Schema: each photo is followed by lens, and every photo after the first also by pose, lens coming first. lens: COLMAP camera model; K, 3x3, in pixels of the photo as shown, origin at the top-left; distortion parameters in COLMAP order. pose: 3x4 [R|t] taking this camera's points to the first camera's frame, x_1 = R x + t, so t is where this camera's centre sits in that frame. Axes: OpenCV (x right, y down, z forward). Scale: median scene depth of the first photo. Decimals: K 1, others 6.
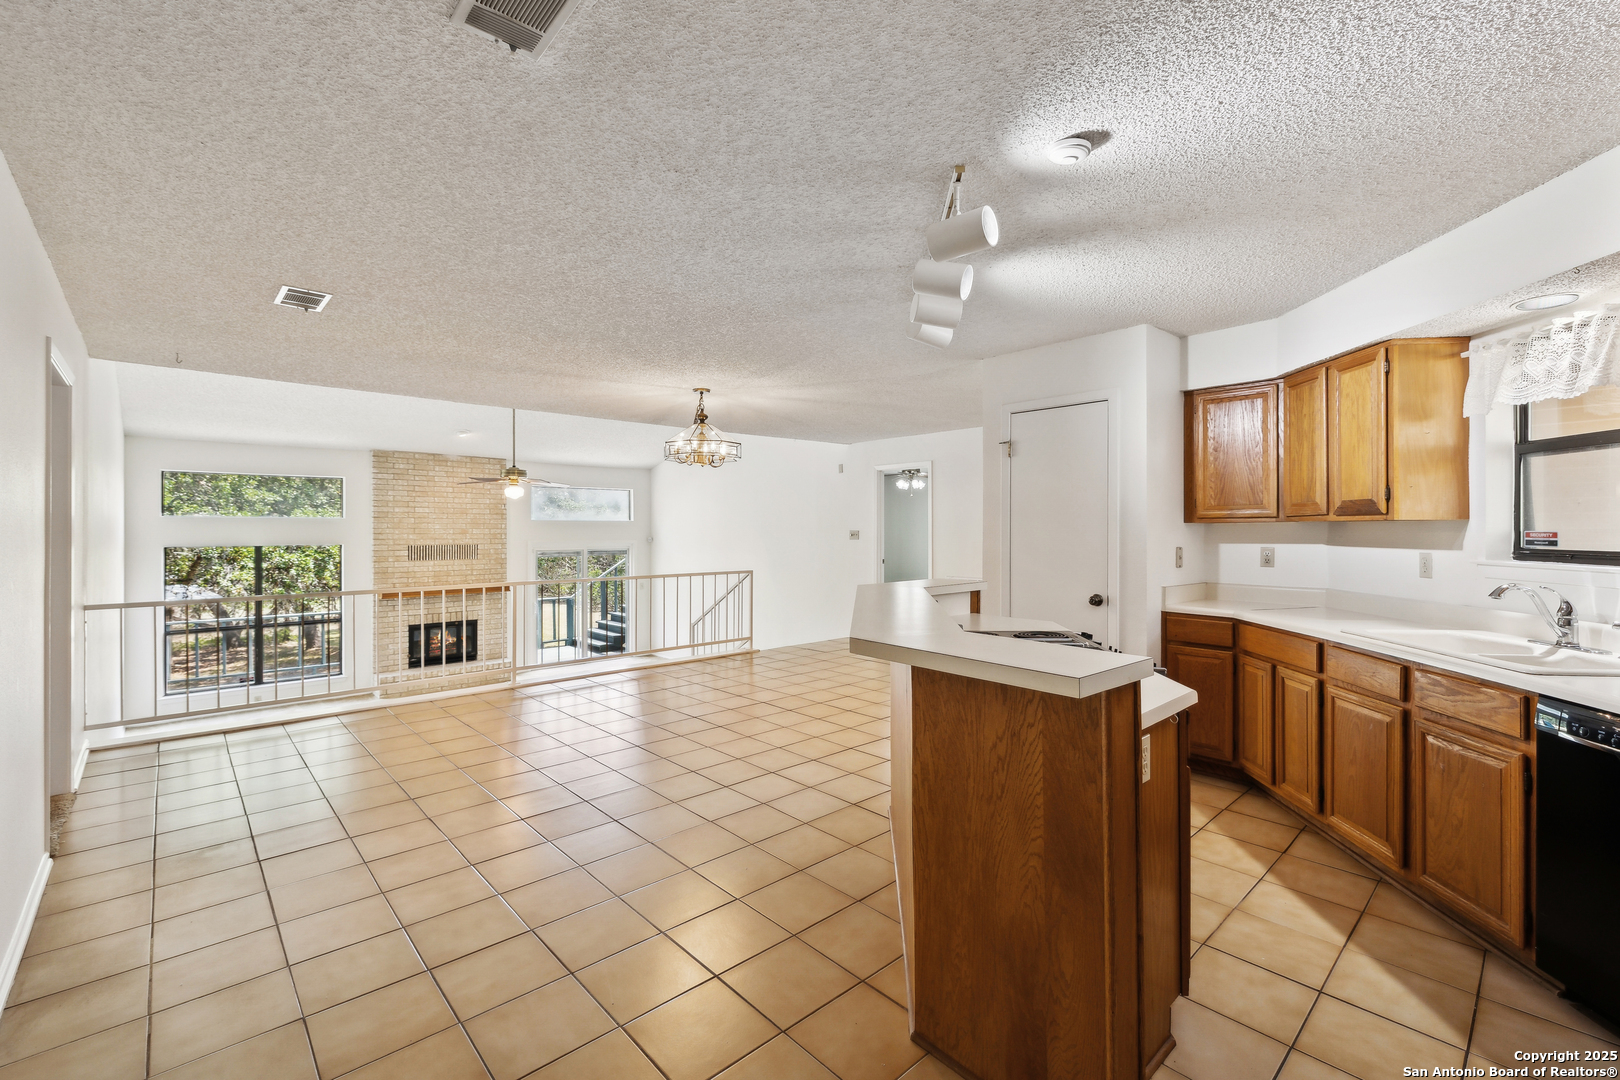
lens RADIAL K [[688.1, 0, 806.5], [0, 688.1, 530.7], [0, 0, 1]] dist [0.000813, 0.000054]
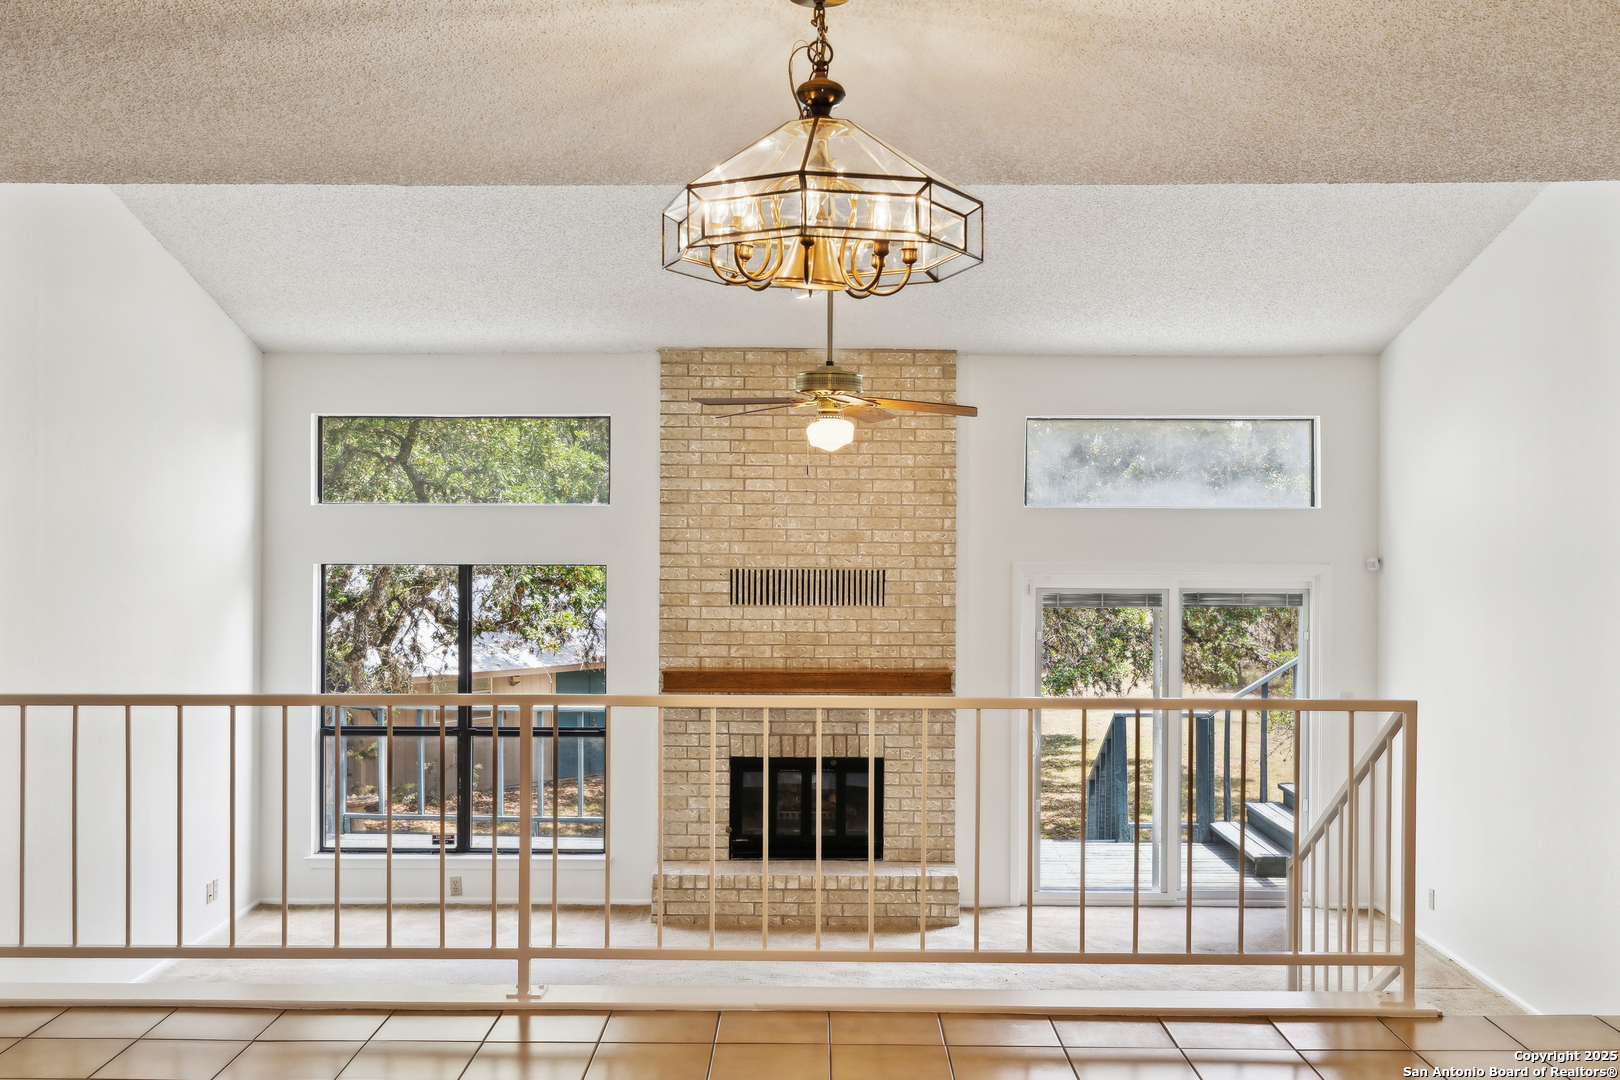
lens RADIAL K [[1598.0, 0, 810.0], [0, 1598.0, 540.0], [0, 0, 1]] dist [0.004447, 0.001613]
pose [[0.728373, 0.010344, -0.685103, 0.128456], [-0.004730, 0.999938, 0.010069, -0.006461], [0.685165, -0.004094, 0.728376, 0.313900]]
